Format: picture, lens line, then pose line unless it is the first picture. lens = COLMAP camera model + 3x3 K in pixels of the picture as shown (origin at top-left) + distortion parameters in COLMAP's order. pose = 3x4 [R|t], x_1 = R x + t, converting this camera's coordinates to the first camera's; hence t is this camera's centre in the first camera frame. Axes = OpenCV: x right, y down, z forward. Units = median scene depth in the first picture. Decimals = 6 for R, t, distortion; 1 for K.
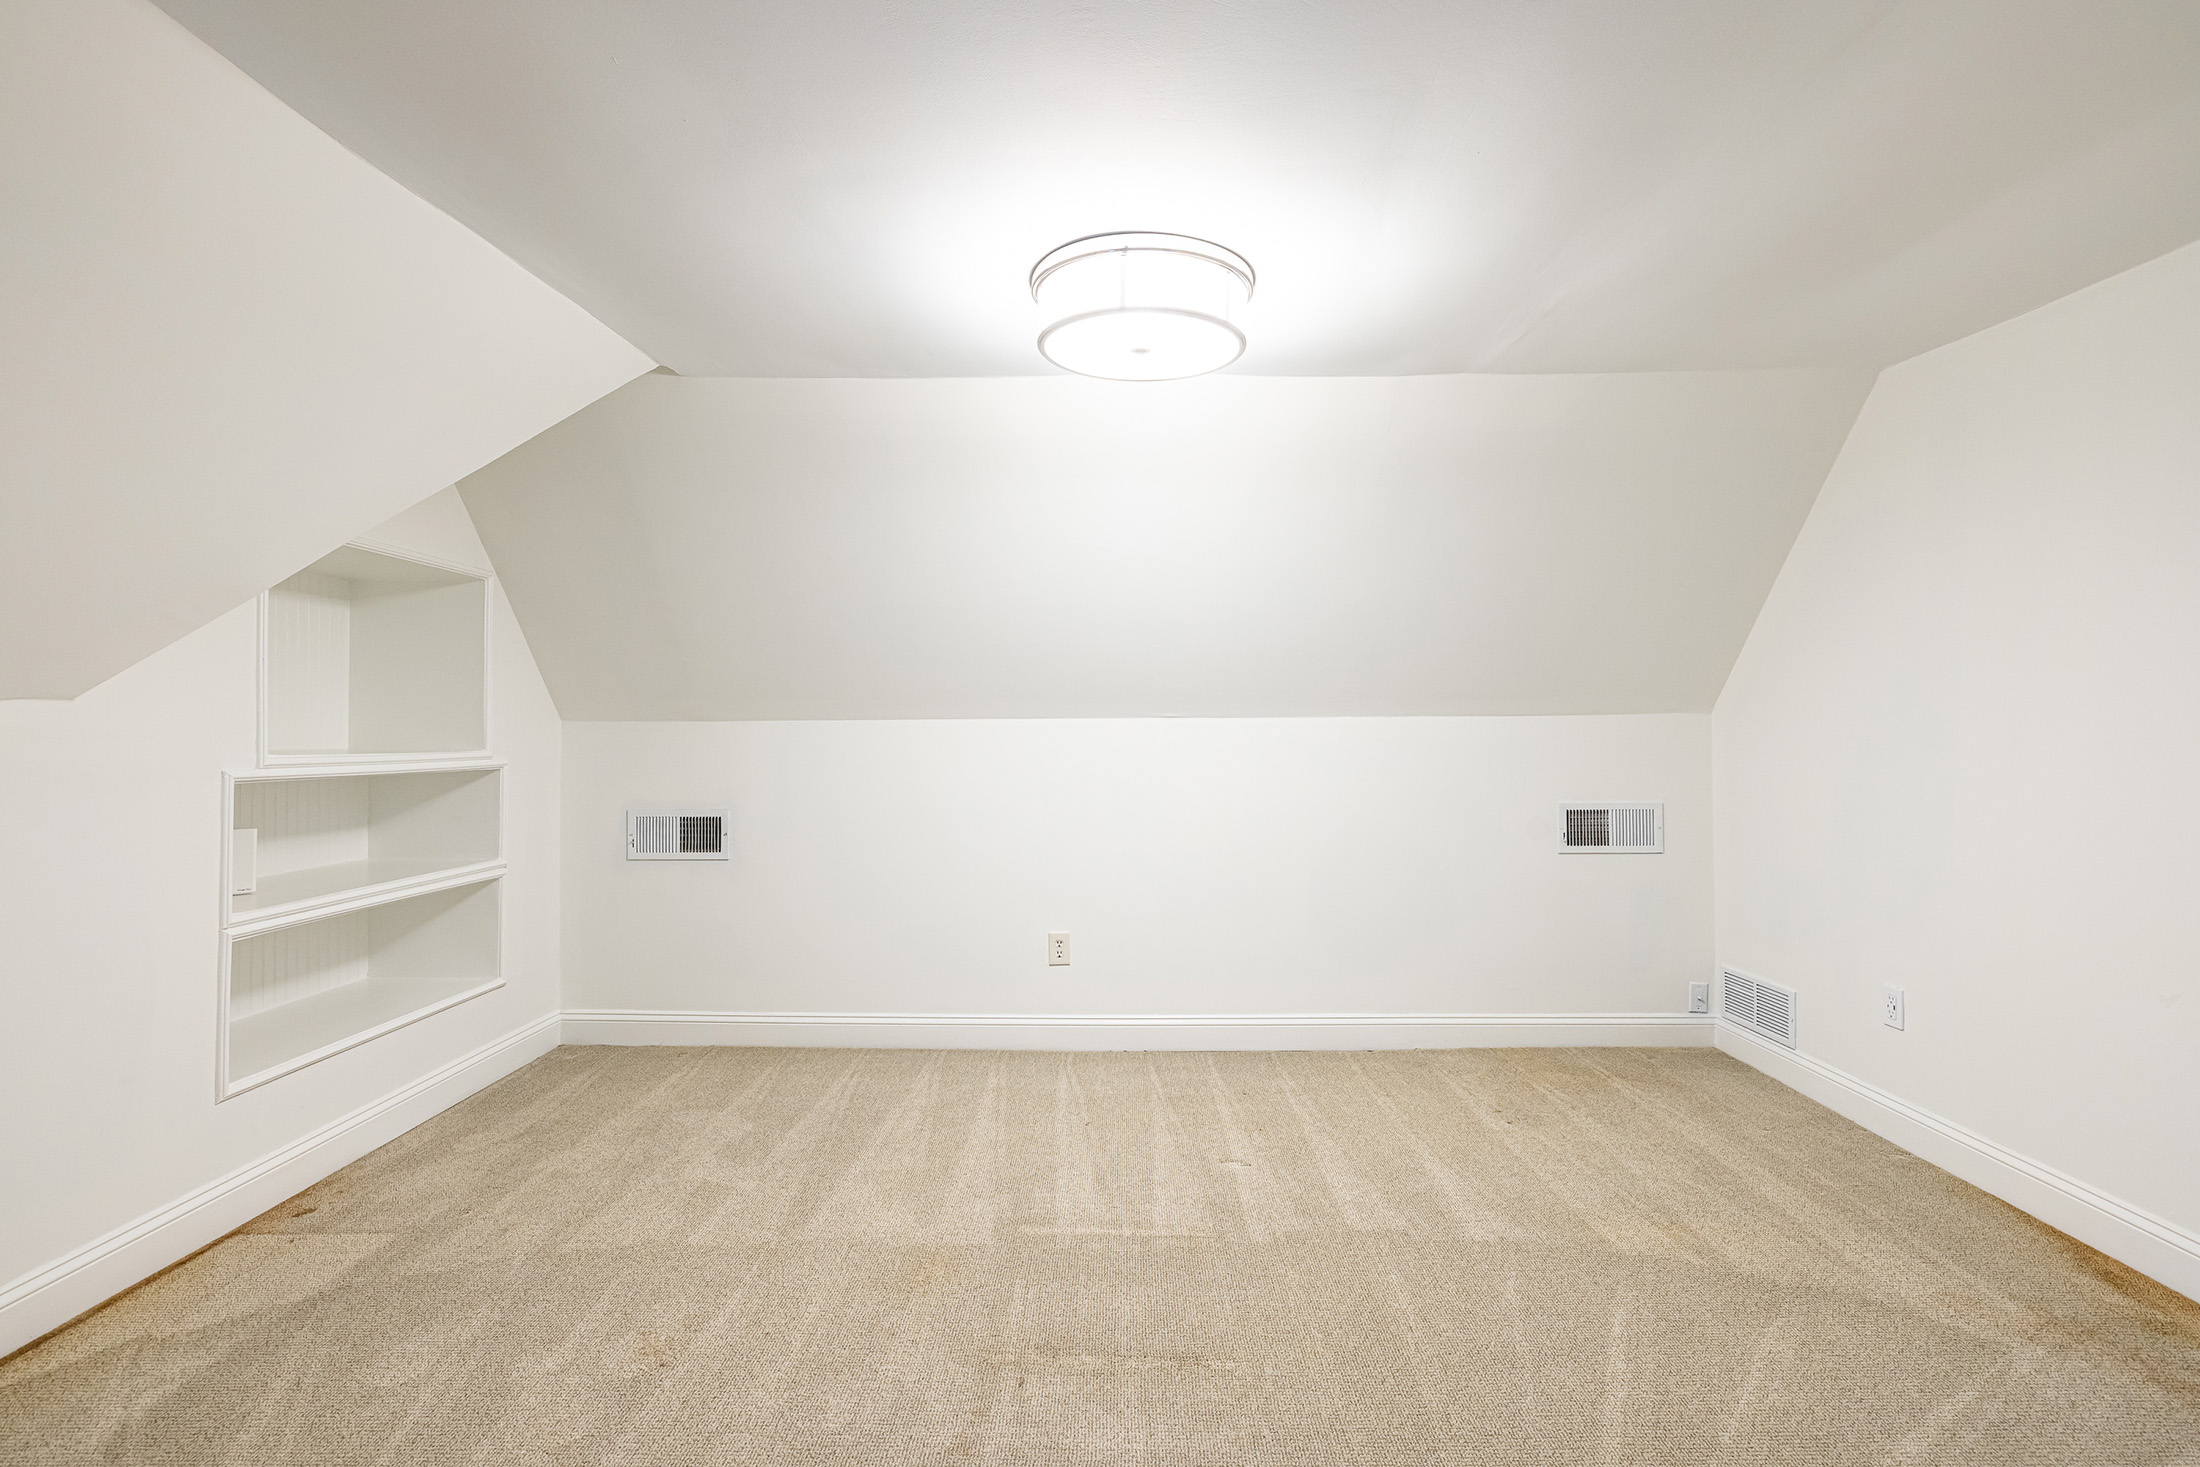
lens RADIAL K [[929.1, 0, 1092.9], [0, 929.1, 732.5], [0, 0, 1]] dist [0.003484, 0.001416]
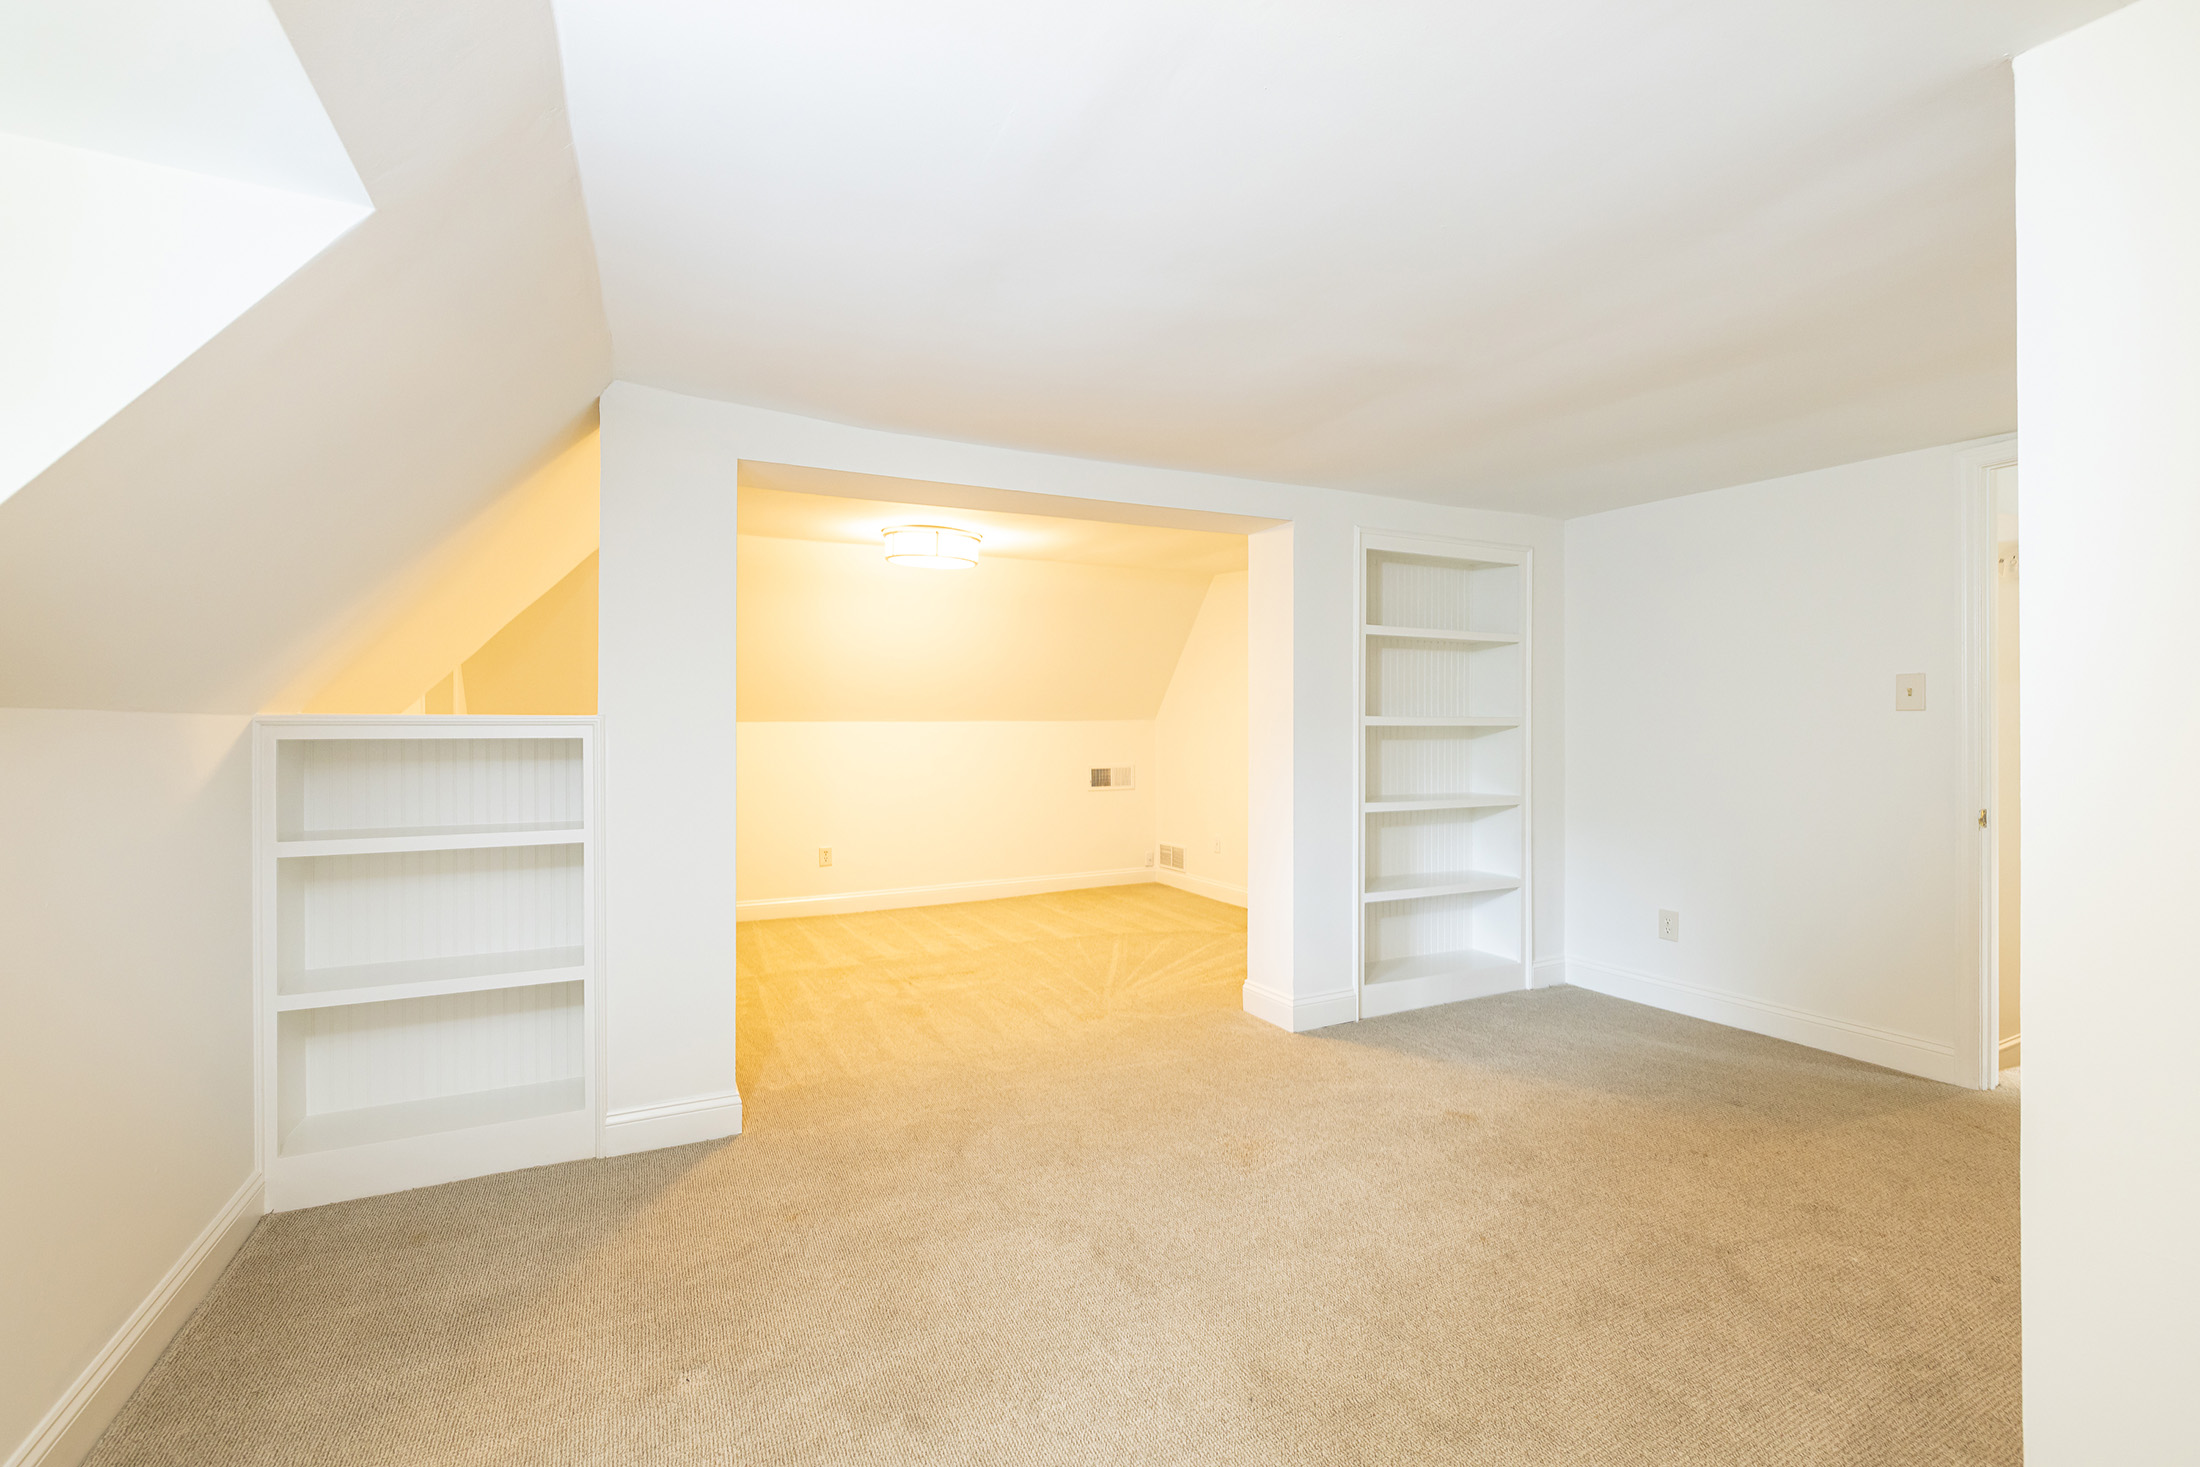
lens RADIAL K [[929.1, 0, 1098.9], [0, 929.1, 735.1], [0, 0, 1]] dist [0.003484, 0.001416]
pose [[0.879004, -0.001360, 0.476812, -0.425072], [0.003344, 0.999989, -0.003314, 0.021331], [-0.476803, 0.004507, 0.878999, -0.752976]]
